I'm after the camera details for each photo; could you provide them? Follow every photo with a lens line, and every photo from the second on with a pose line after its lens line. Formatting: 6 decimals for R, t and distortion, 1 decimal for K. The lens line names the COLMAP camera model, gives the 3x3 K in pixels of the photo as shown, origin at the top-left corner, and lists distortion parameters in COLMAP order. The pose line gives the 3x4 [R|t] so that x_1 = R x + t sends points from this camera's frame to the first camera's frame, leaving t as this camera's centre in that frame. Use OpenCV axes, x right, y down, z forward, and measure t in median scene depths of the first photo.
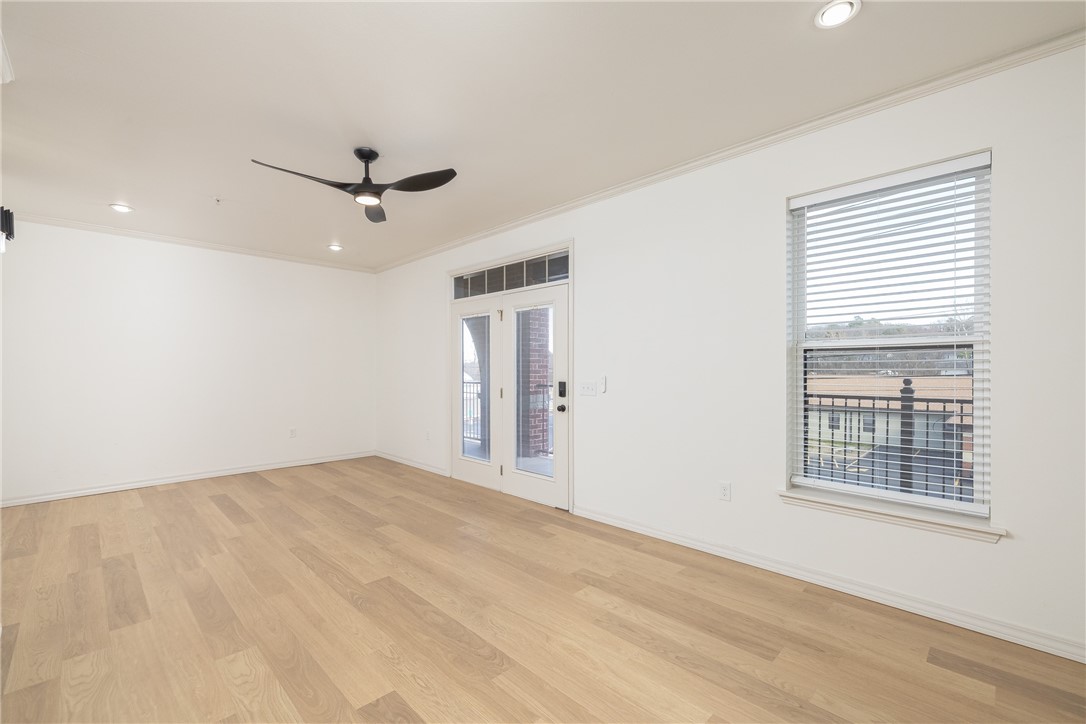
lens RADIAL K [[463.9, 0, 543.0], [0, 463.9, 362.0], [0, 0, 1]] dist [0.001060, 0.000649]
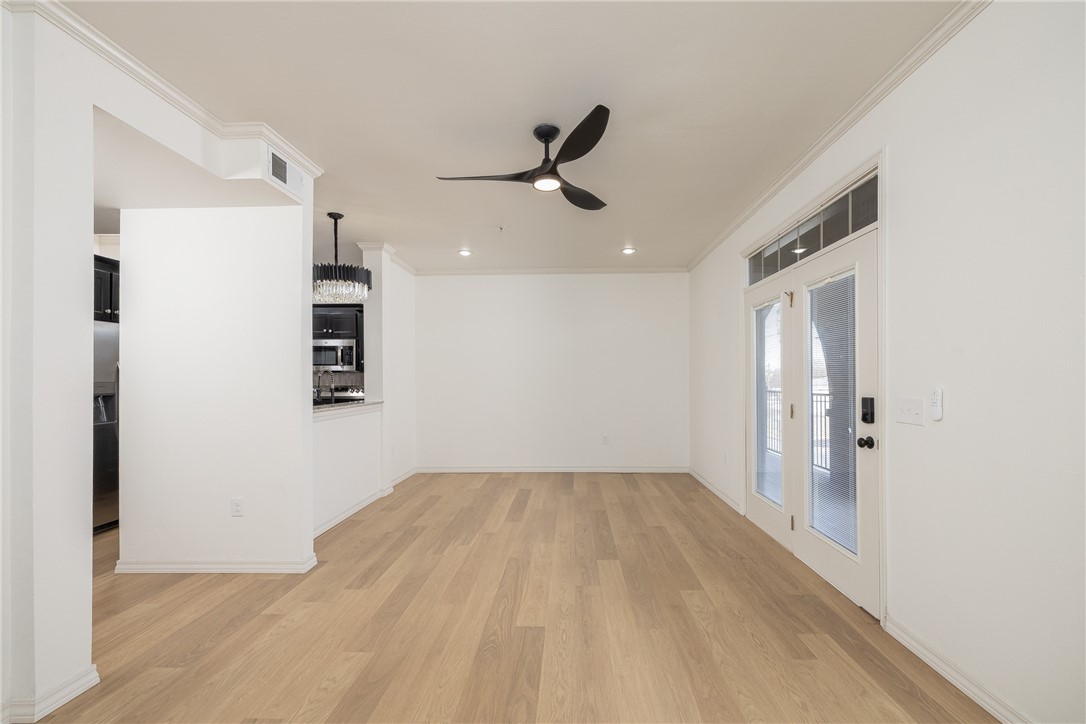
lens RADIAL K [[465.5, 0, 553.6], [0, 465.5, 374.0], [0, 0, 1]] dist [-0.002509, -0.000139]
pose [[0.682203, -0.010056, -0.731094, 0.234204], [0.016455, 0.999863, 0.001602, 0.006089], [0.730978, -0.013123, 0.682275, 0.359936]]
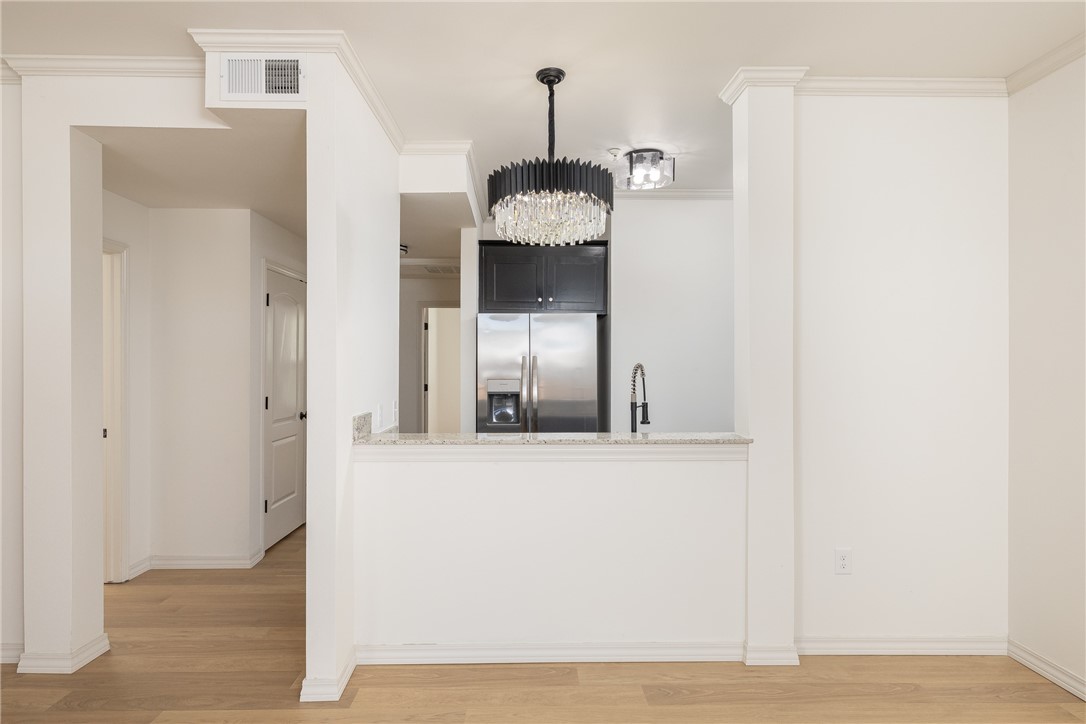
lens RADIAL K [[610.9, 0, 543.0], [0, 610.9, 362.0], [0, 0, 1]] dist [0.001904, -0.000635]
pose [[-0.687691, -0.002931, -0.725998, -0.387437], [0.006882, 0.999921, -0.010557, -0.013576], [0.725971, -0.012256, -0.687616, 1.292973]]
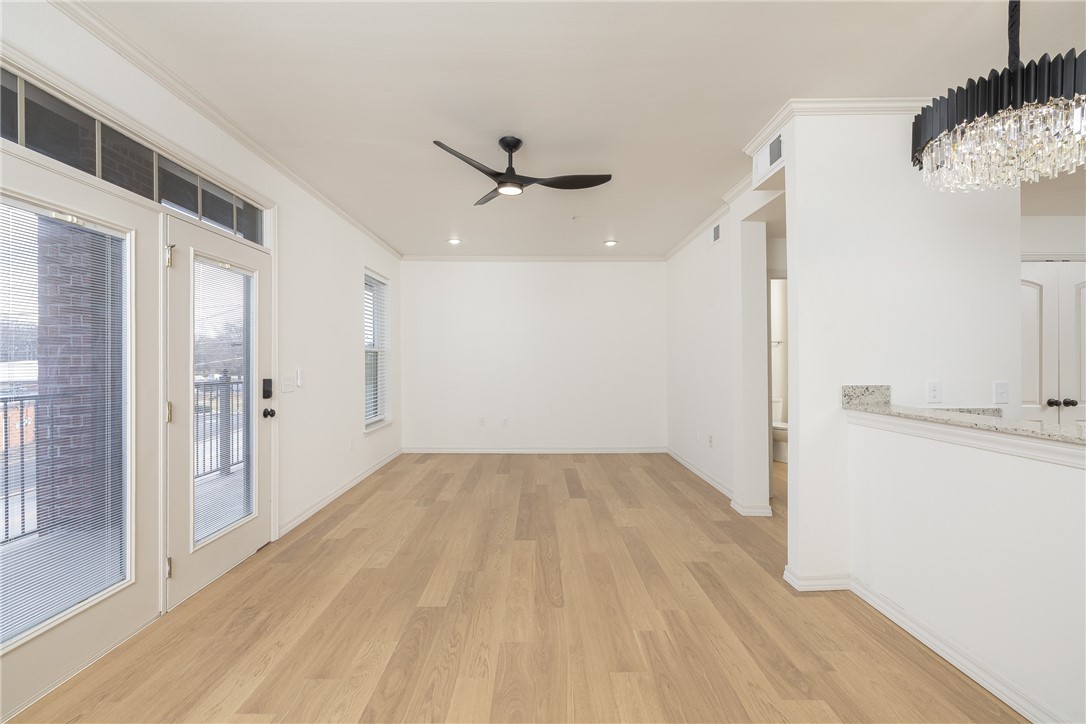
lens RADIAL K [[463.9, 0, 543.0], [0, 463.9, 362.0], [0, 0, 1]] dist [0.001060, 0.000649]
pose [[-0.715979, -0.000447, 0.698121, -0.956560], [-0.008260, 0.999935, -0.007831, 0.019118], [-0.698072, -0.011374, -0.715937, 1.432162]]
